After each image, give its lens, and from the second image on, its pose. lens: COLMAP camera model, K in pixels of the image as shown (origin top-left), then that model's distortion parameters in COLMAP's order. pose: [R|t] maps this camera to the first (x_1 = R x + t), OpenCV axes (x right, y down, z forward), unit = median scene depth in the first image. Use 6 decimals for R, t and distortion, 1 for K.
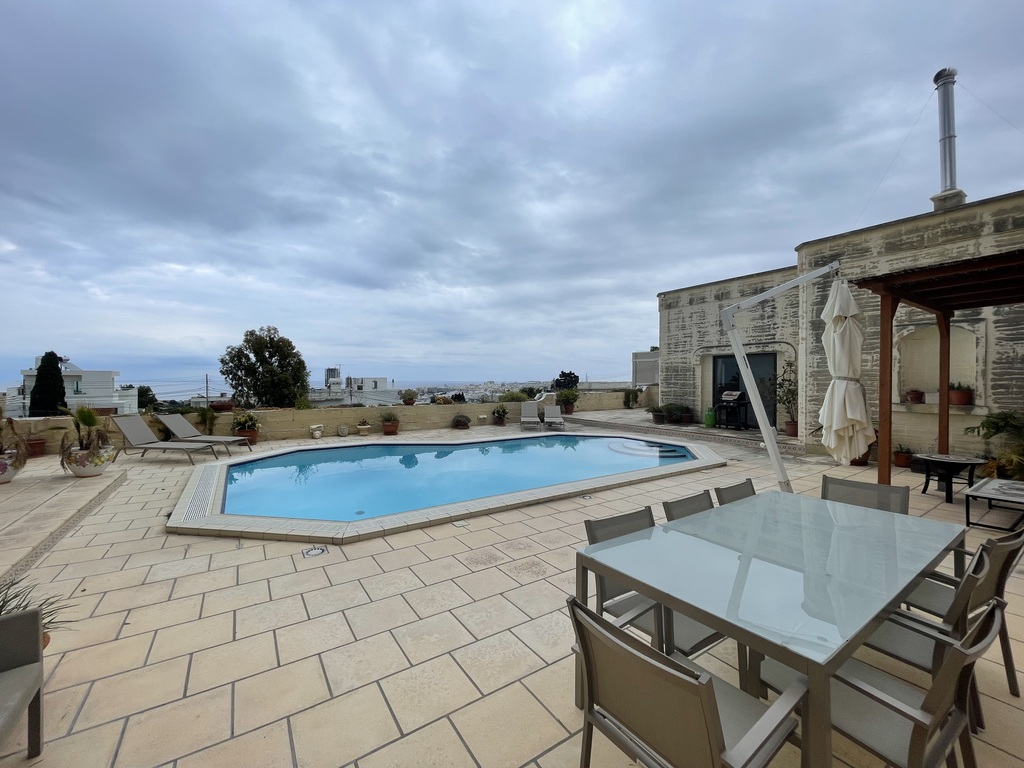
lens RADIAL K [[414.6, 0, 512.0], [0, 414.6, 384.0], [0, 0, 1]] dist [-0.001943, -0.000327]
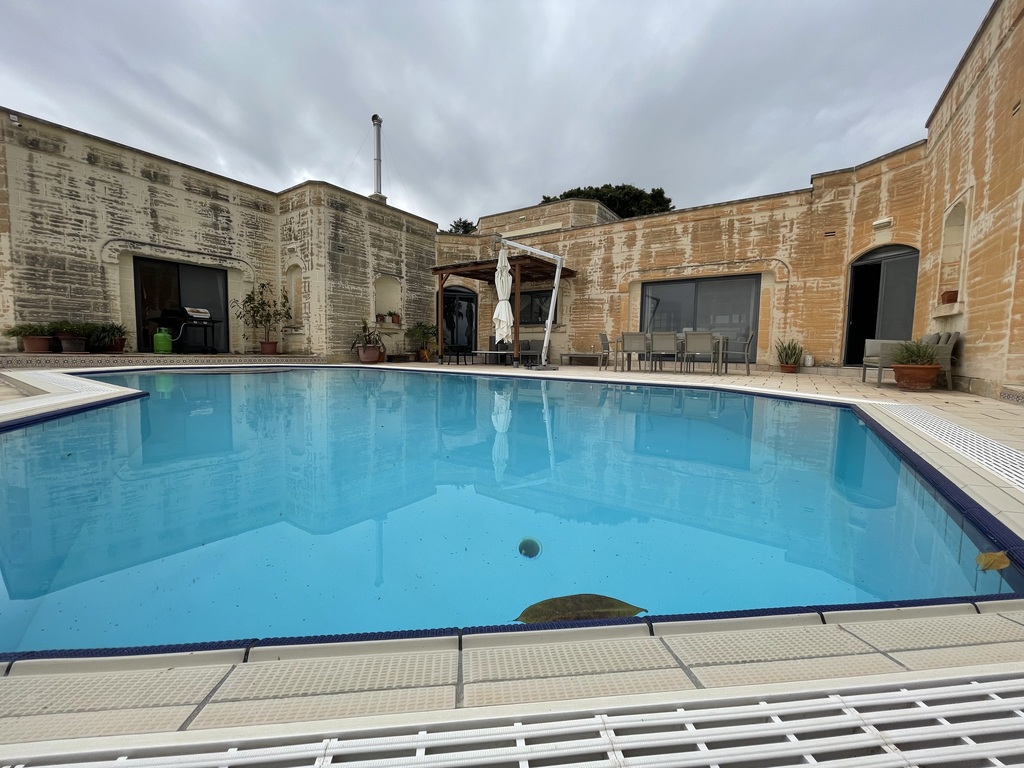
lens RADIAL K [[414.6, 0, 512.0], [0, 414.6, 384.0], [0, 0, 1]] dist [-0.001943, -0.000327]
pose [[-0.365019, -0.074766, 0.927993, -0.421281], [-0.006333, 0.996946, 0.077830, 0.091301], [-0.930979, 0.022532, -0.364378, 0.657751]]
